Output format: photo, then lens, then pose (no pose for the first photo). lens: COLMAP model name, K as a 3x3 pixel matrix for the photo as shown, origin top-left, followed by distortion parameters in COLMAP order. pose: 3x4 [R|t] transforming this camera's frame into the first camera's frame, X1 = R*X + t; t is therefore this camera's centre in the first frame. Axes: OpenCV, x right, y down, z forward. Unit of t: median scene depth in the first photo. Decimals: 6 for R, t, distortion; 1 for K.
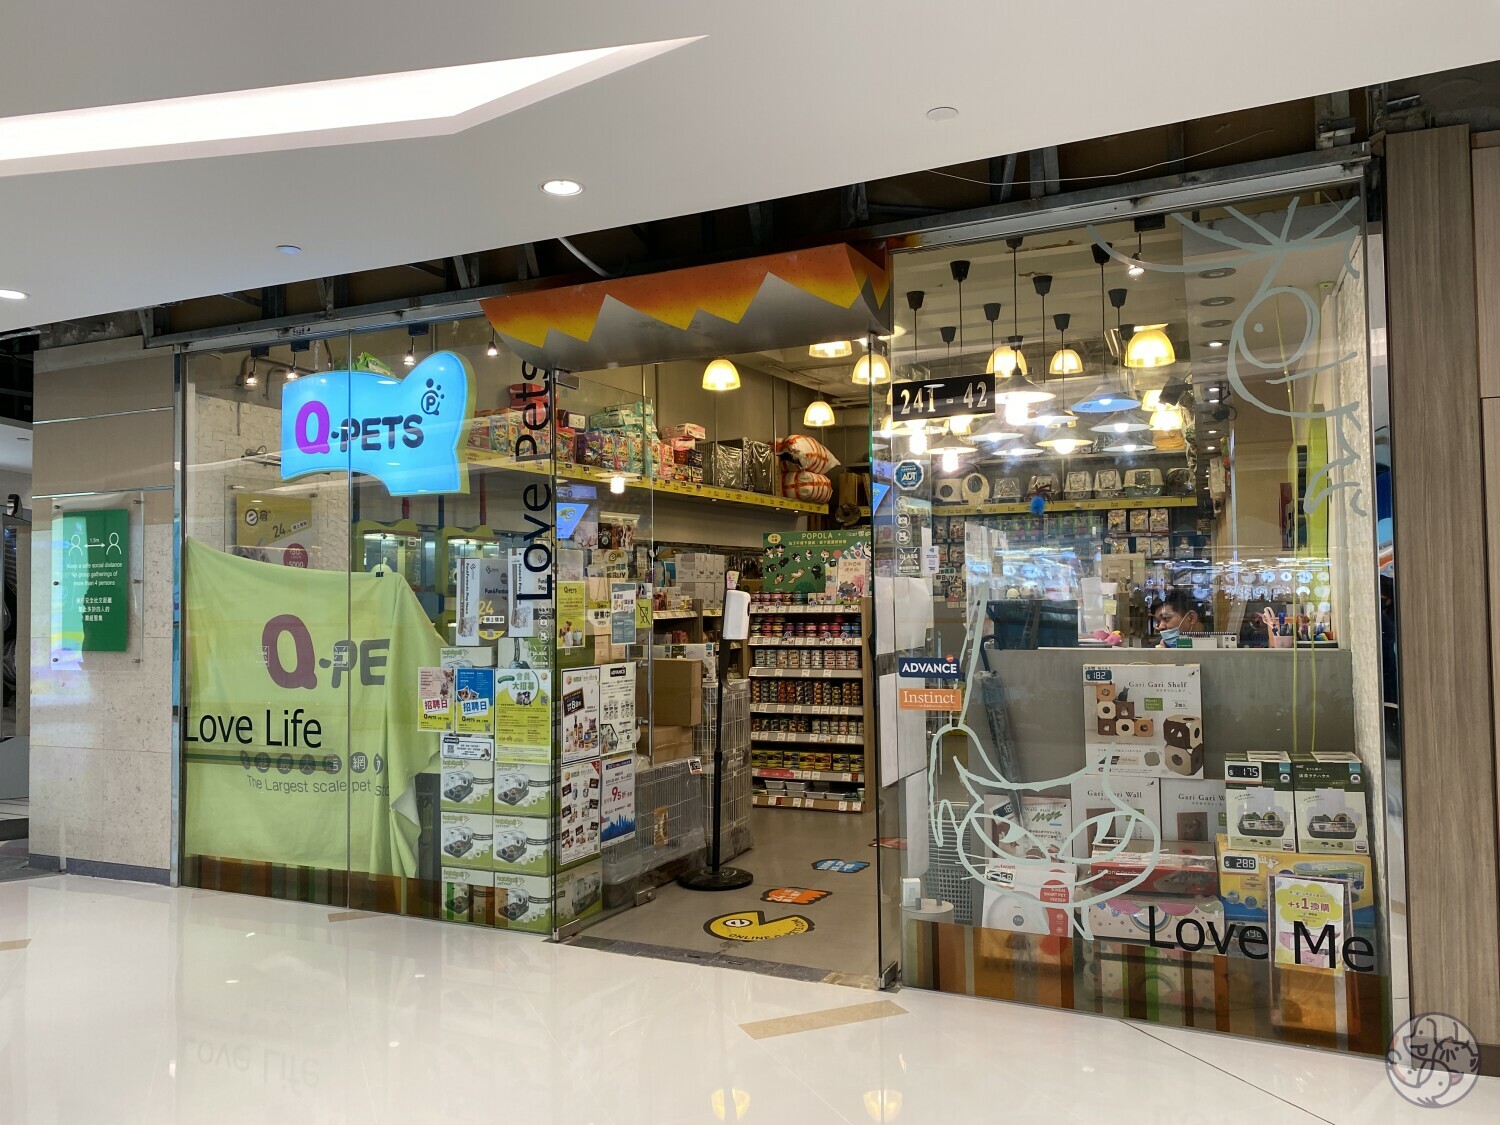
lens RADIAL K [[1153.2, 0, 751.9], [0, 1153.2, 557.0], [0, 0, 1]] dist [0.014377, -0.007236]
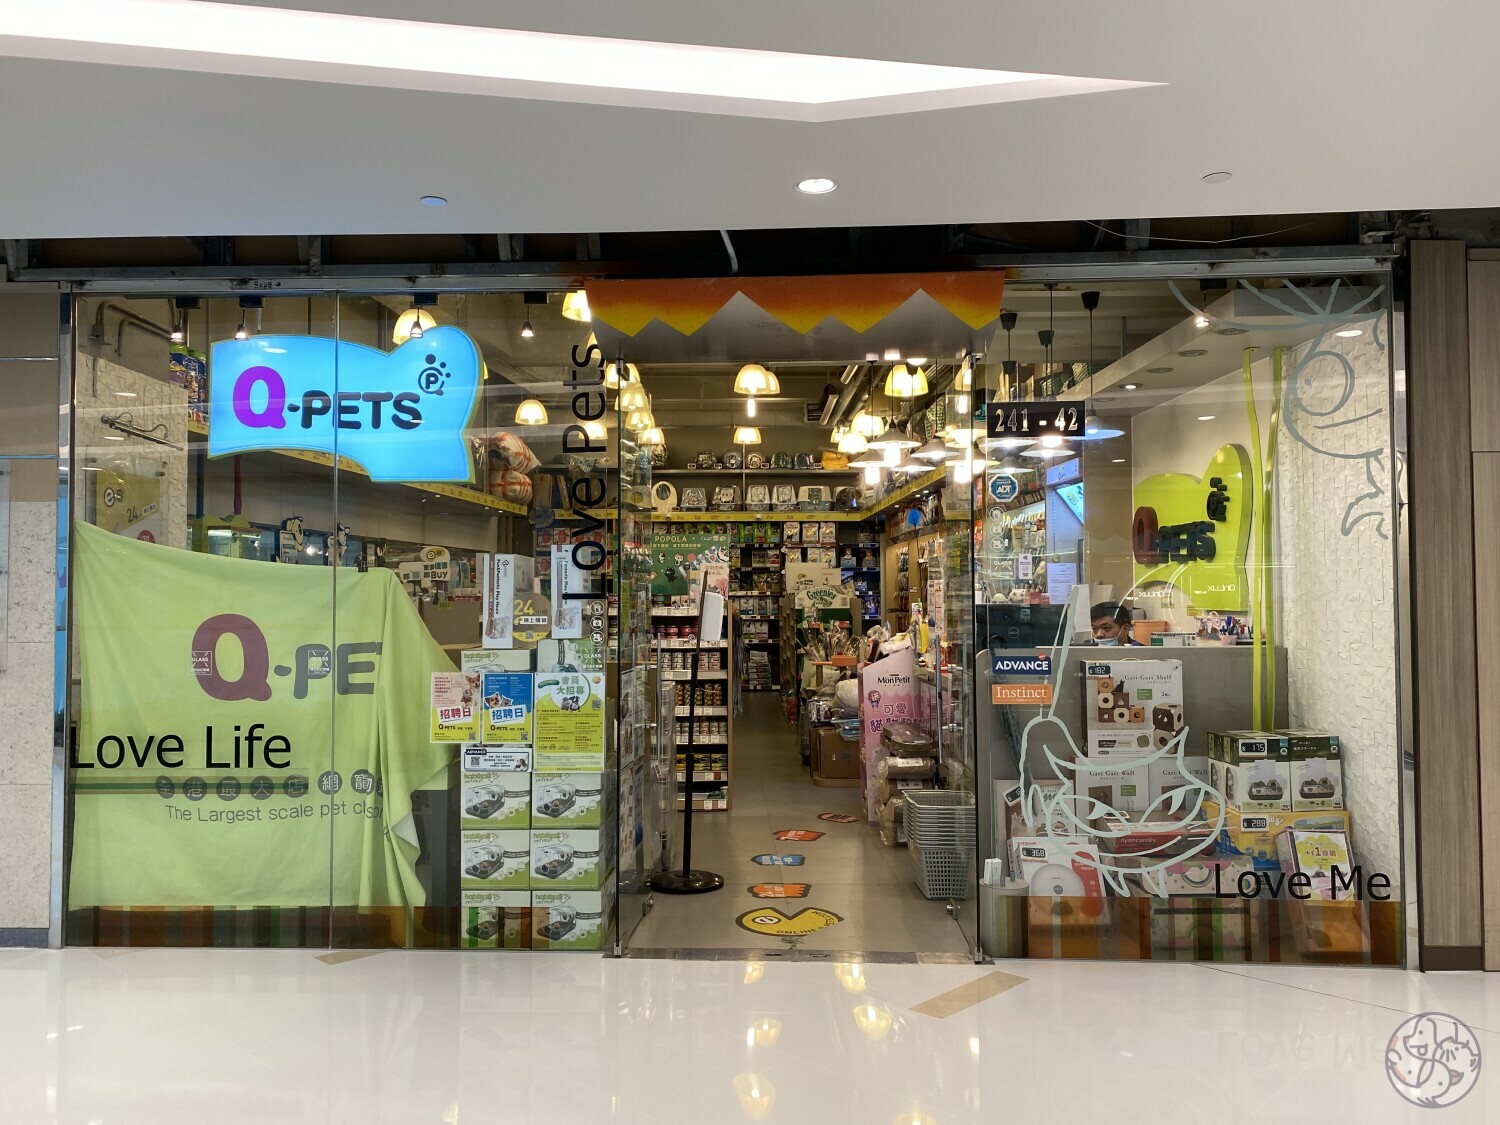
lens RADIAL K [[1148.0, 0, 750.0], [0, 1148.0, 562.5], [0, 0, 1]] dist [0.031812, -0.040493]
pose [[0.922756, 0.022009, 0.384756, -0.422711], [-0.022170, 0.999746, -0.004016, 0.007489], [-0.384746, -0.004824, 0.923010, 0.074755]]
